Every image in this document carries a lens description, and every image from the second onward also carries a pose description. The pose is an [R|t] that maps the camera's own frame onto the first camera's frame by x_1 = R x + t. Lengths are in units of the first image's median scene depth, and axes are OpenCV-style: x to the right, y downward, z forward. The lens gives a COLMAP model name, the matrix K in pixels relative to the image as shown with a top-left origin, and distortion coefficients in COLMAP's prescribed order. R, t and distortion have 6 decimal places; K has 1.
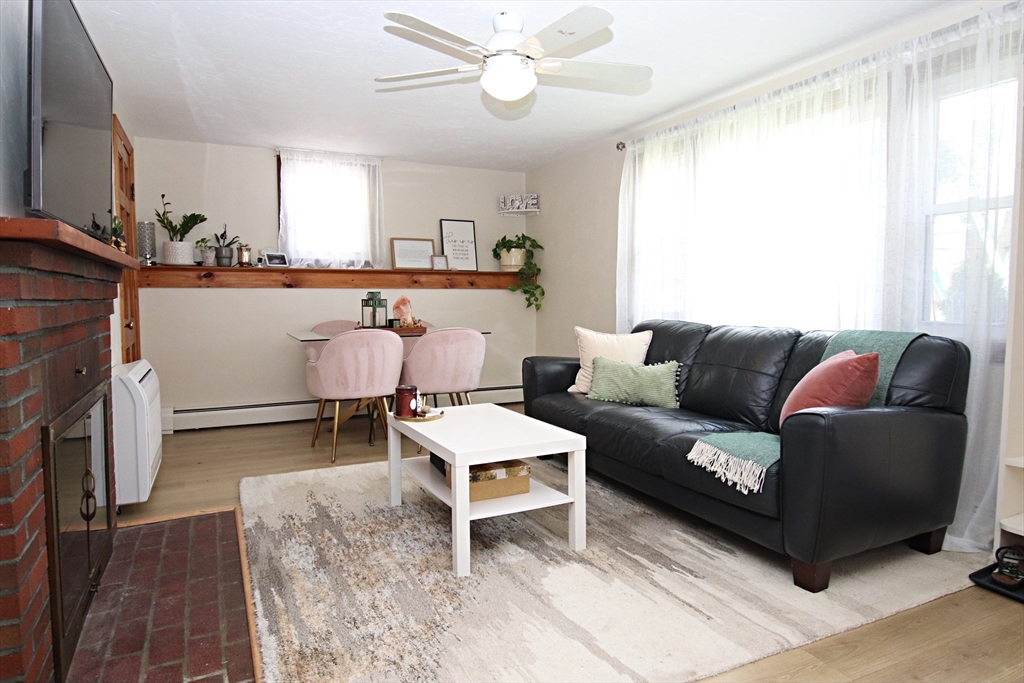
lens RADIAL K [[629.8, 0, 509.6], [0, 629.8, 335.7], [0, 0, 1]] dist [0.004512, -0.002087]
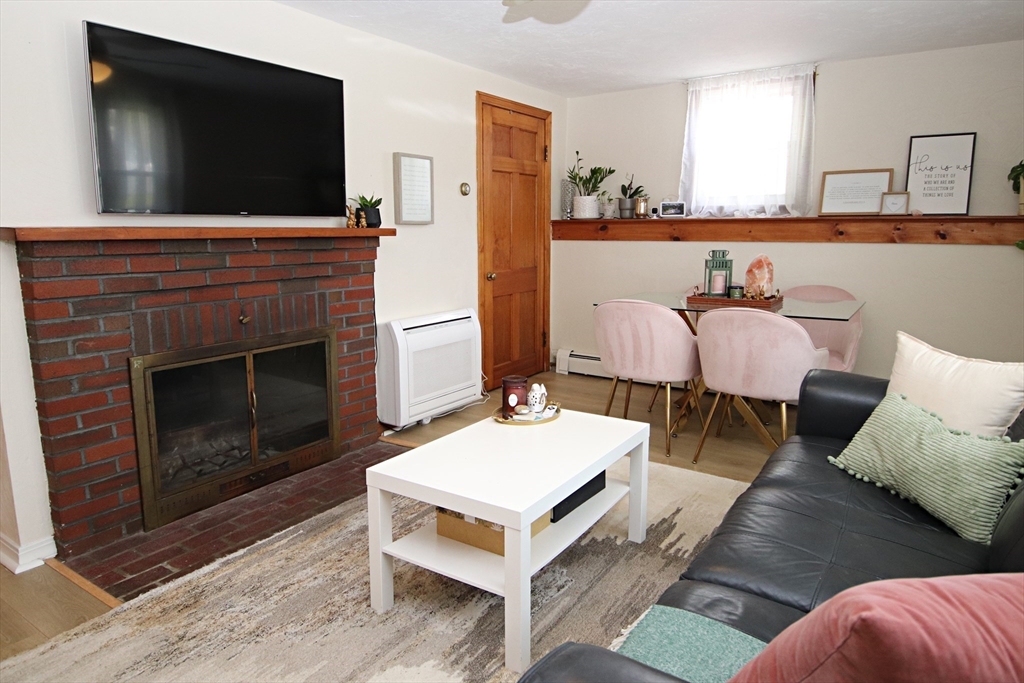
lens RADIAL K [[629.8, 0, 511.4], [0, 629.8, 340.5], [0, 0, 1]] dist [0.004512, -0.002087]
pose [[0.500395, 0.151612, -0.852419, 0.322049], [-0.052474, 0.988049, 0.144932, -0.053732], [0.864205, -0.027793, 0.502371, 0.340645]]
